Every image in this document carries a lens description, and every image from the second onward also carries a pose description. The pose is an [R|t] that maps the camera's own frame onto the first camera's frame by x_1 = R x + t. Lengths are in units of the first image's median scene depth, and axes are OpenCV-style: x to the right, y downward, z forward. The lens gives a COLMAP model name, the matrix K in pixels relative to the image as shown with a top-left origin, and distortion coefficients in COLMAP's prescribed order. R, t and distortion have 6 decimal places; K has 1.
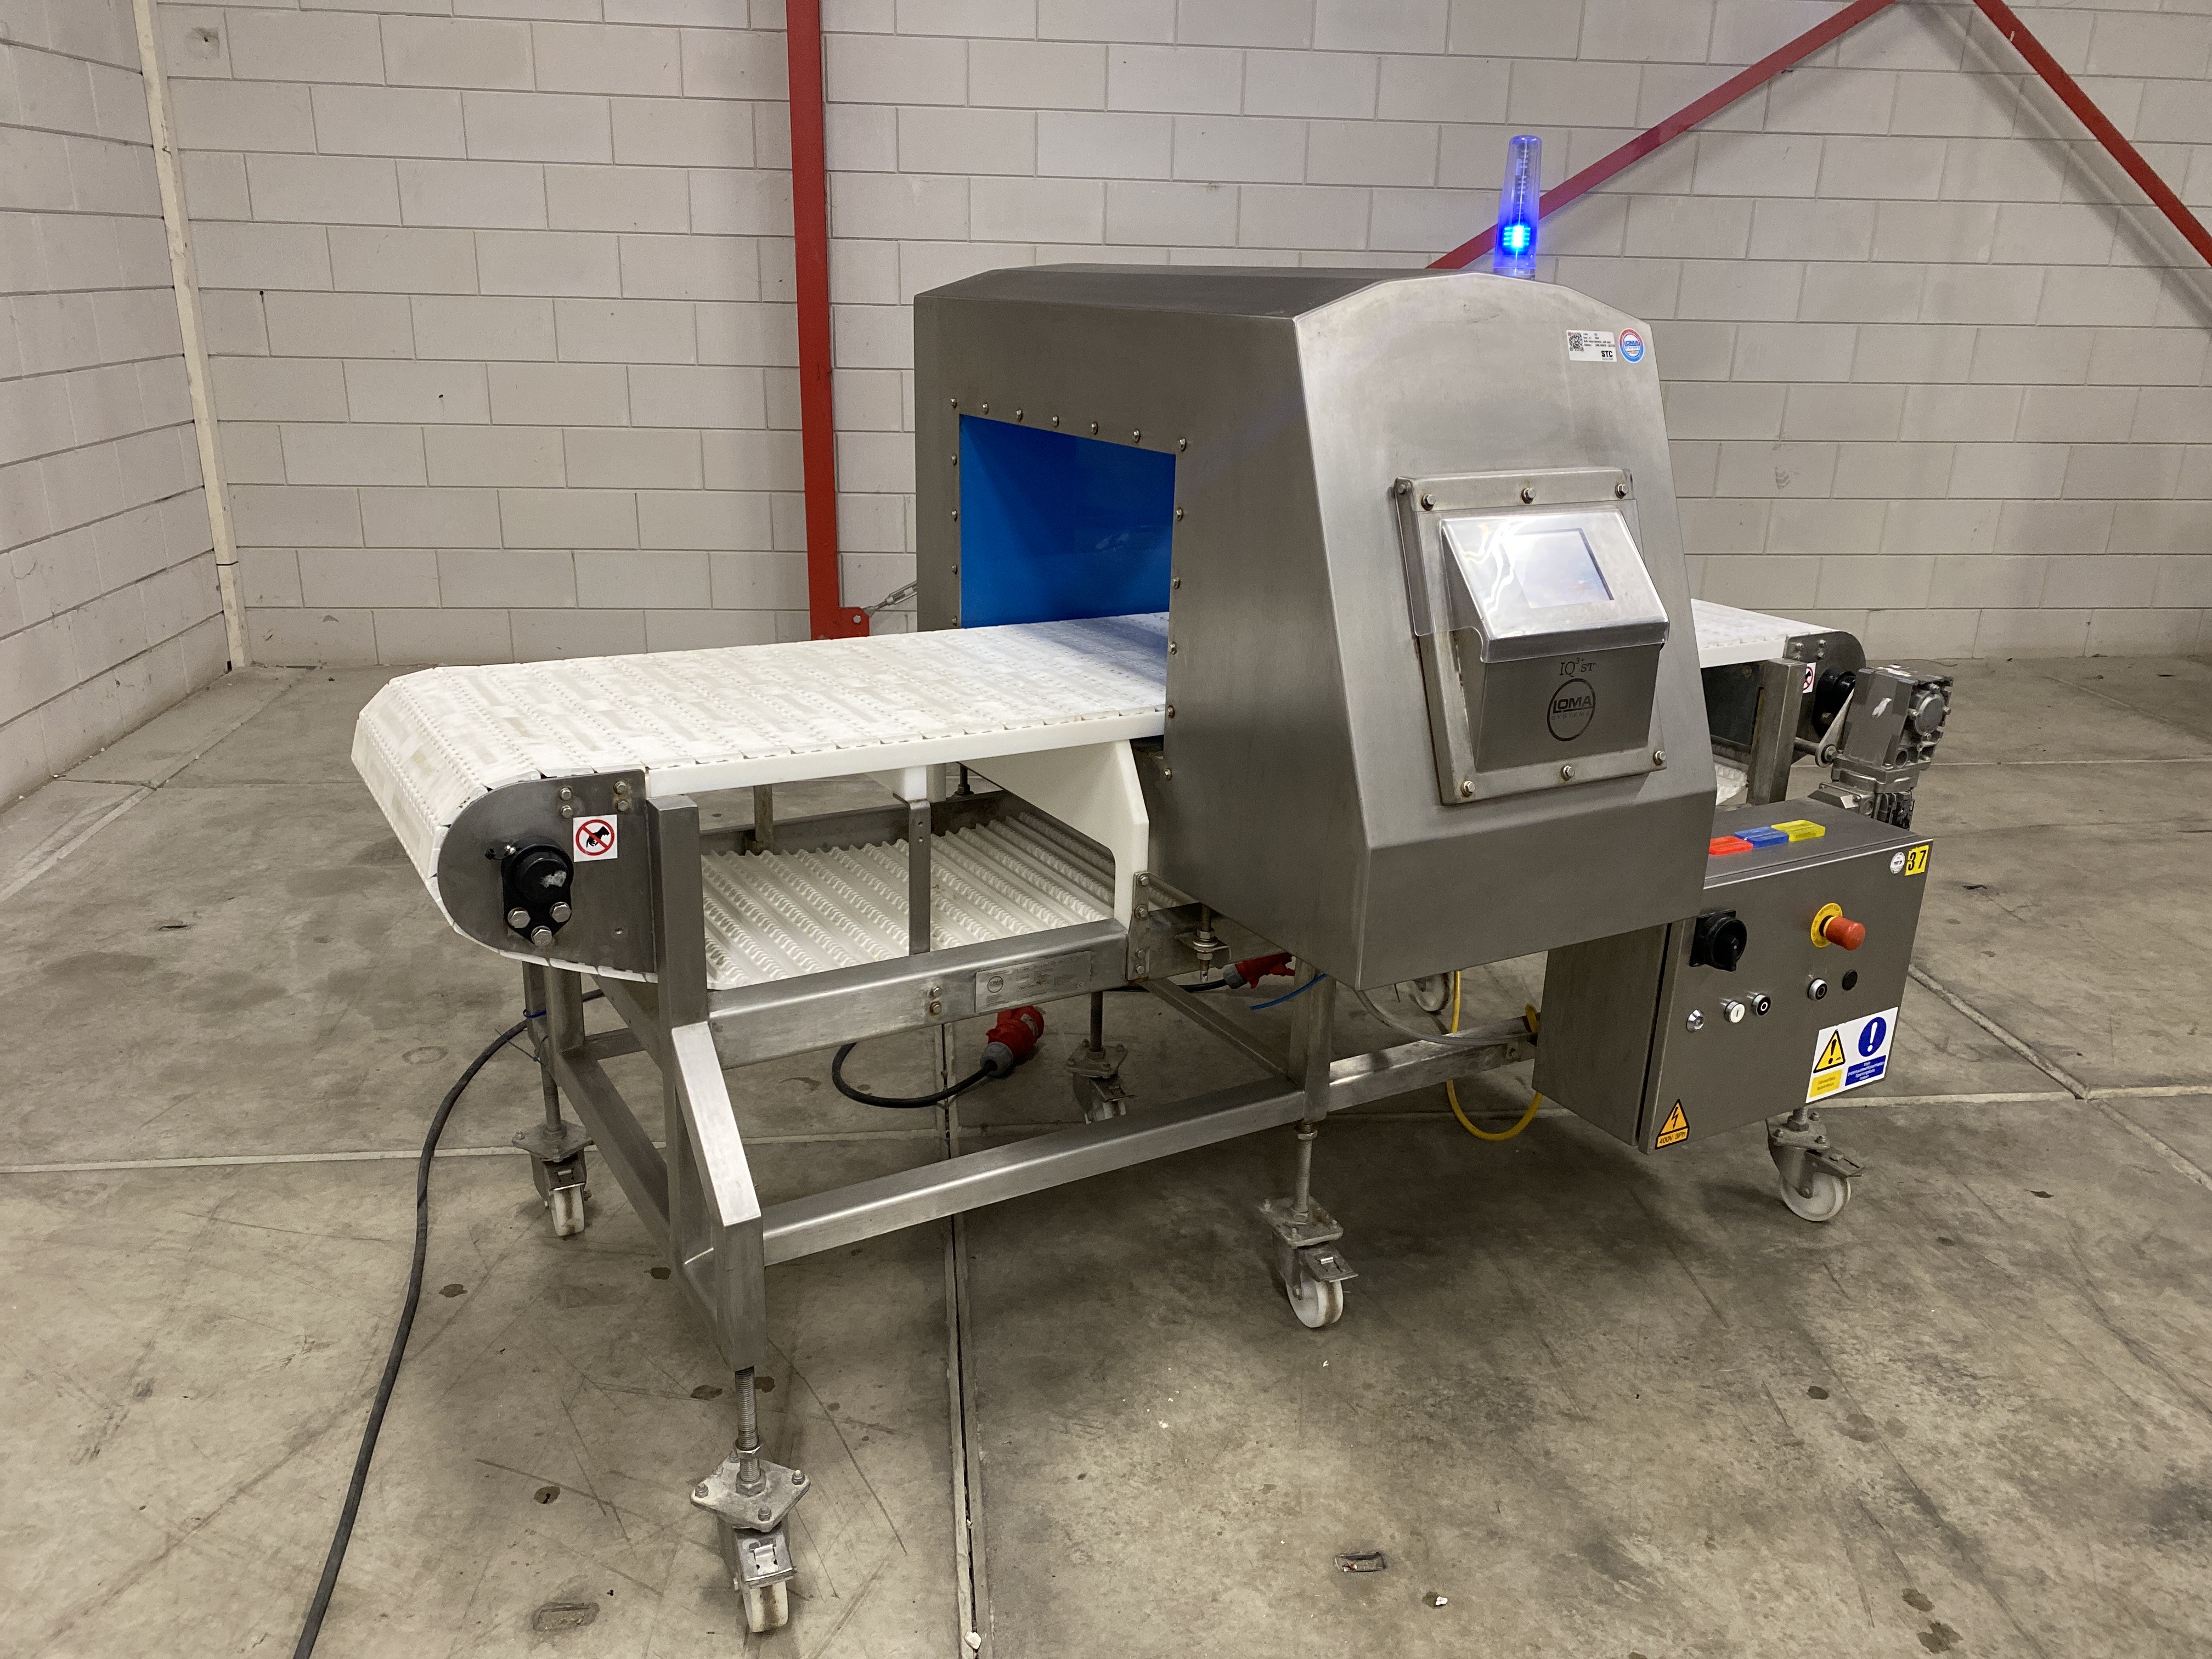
lens RADIAL K [[1671.9, 0, 1106.0], [0, 1671.9, 829.5], [0, 0, 1]] dist [0.061377, -0.082919]
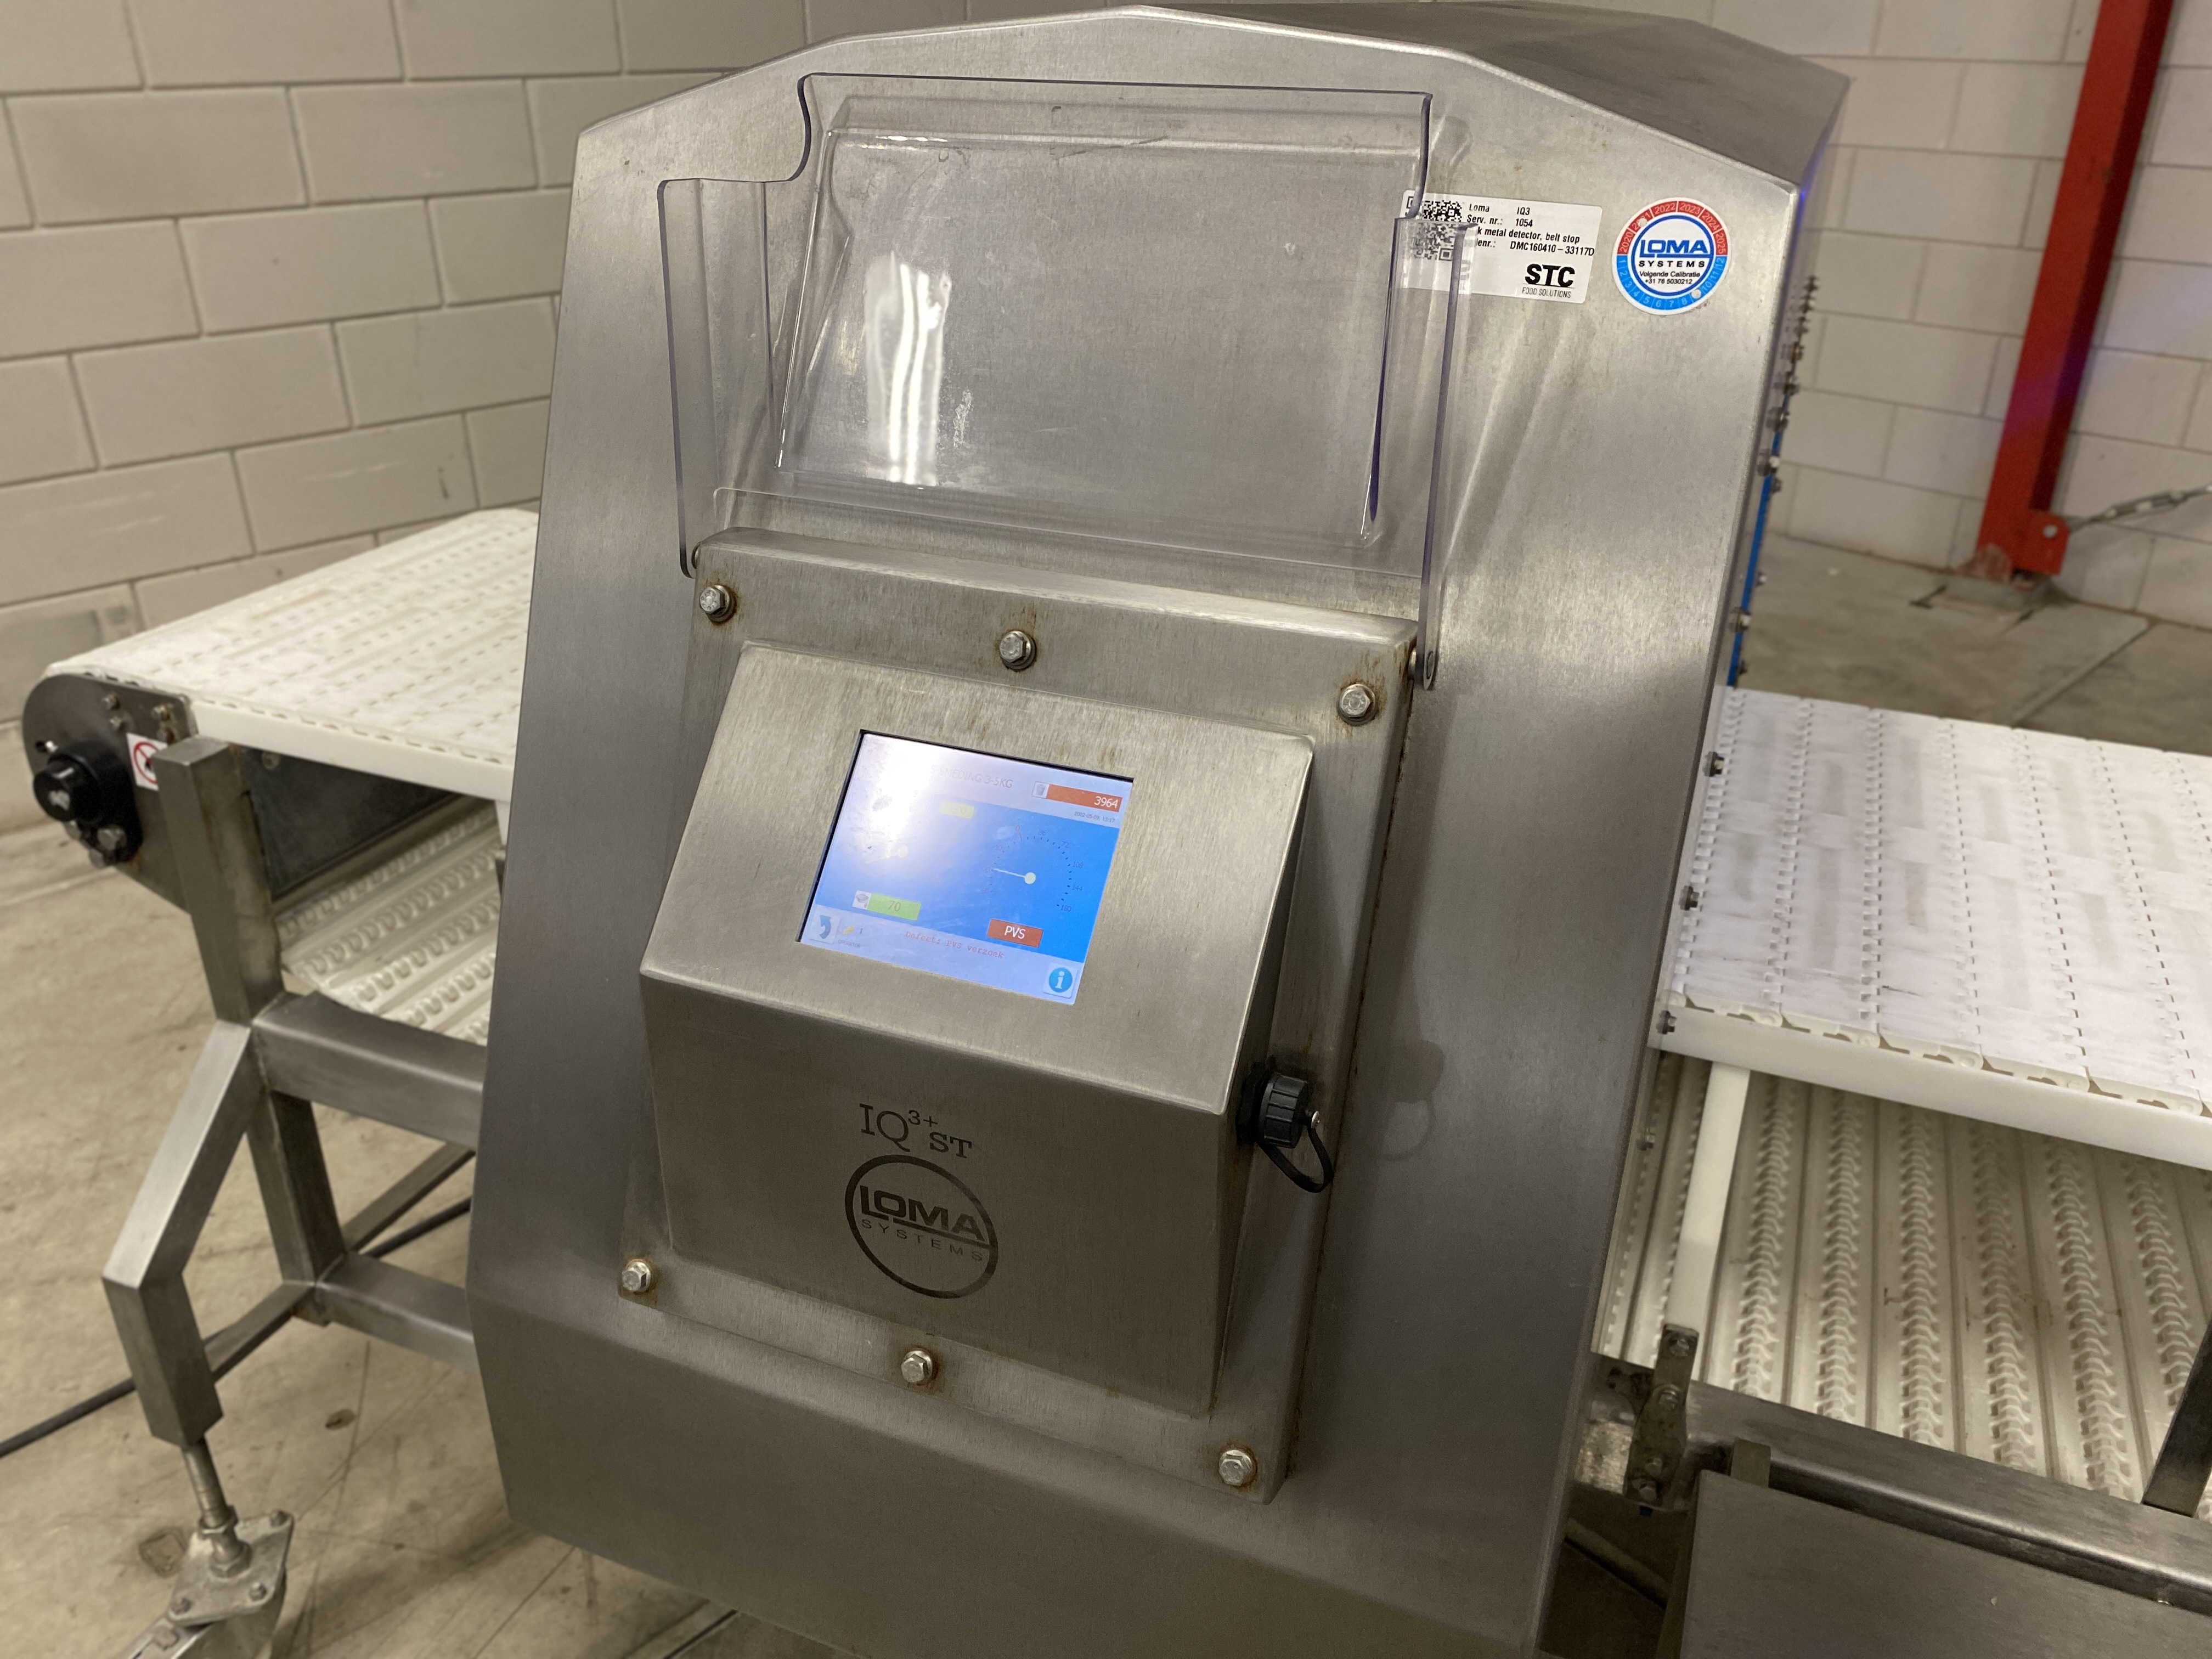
lens RADIAL K [[1684.0, 0, 1117.9], [0, 1684.0, 815.4], [0, 0, 1]] dist [0.065489, -0.078052]
pose [[0.608545, 0.327309, -0.722870, 0.424546], [-0.242734, 0.944084, 0.223128, -0.196481], [0.755482, 0.039682, 0.653967, 0.604999]]
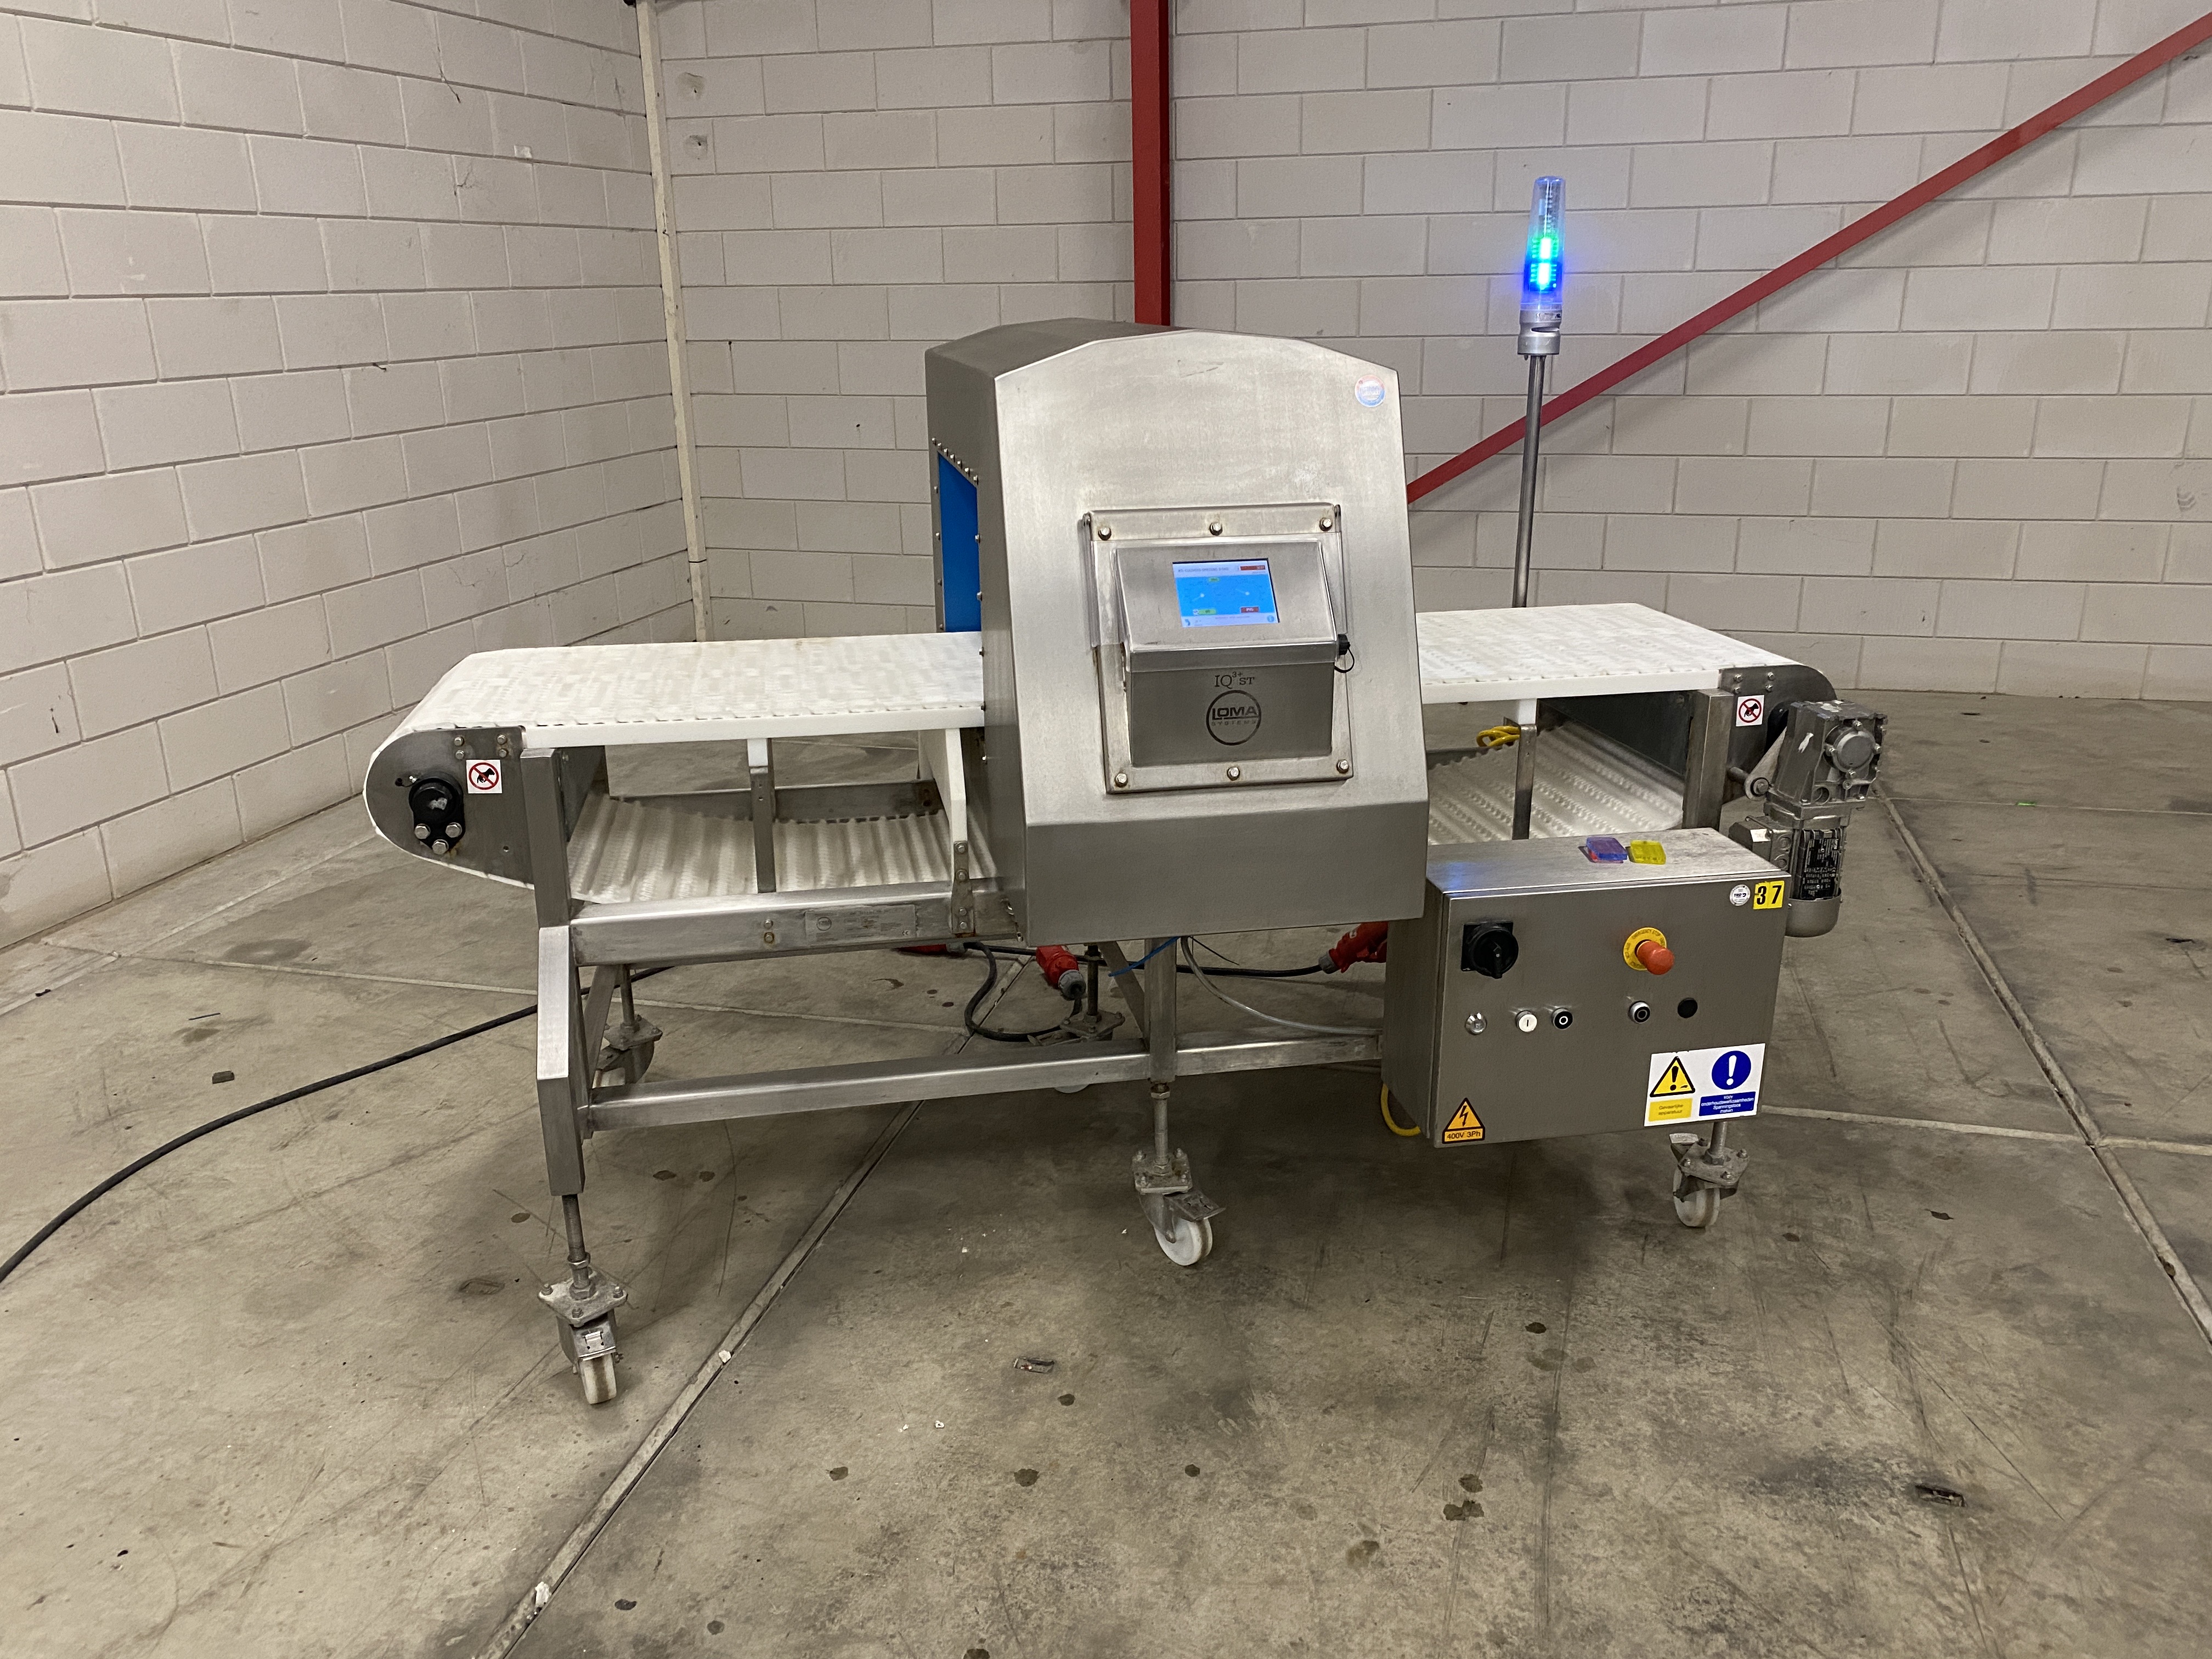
lens RADIAL K [[1641.6, 0, 1113.9], [0, 1641.6, 815.1], [0, 0, 1]] dist [0.065169, -0.077853]
pose [[0.941093, 0.068019, -0.331237, 0.441230], [-0.072907, 0.997336, -0.002337, 0.001710], [0.330196, 0.026349, 0.943545, -0.047371]]
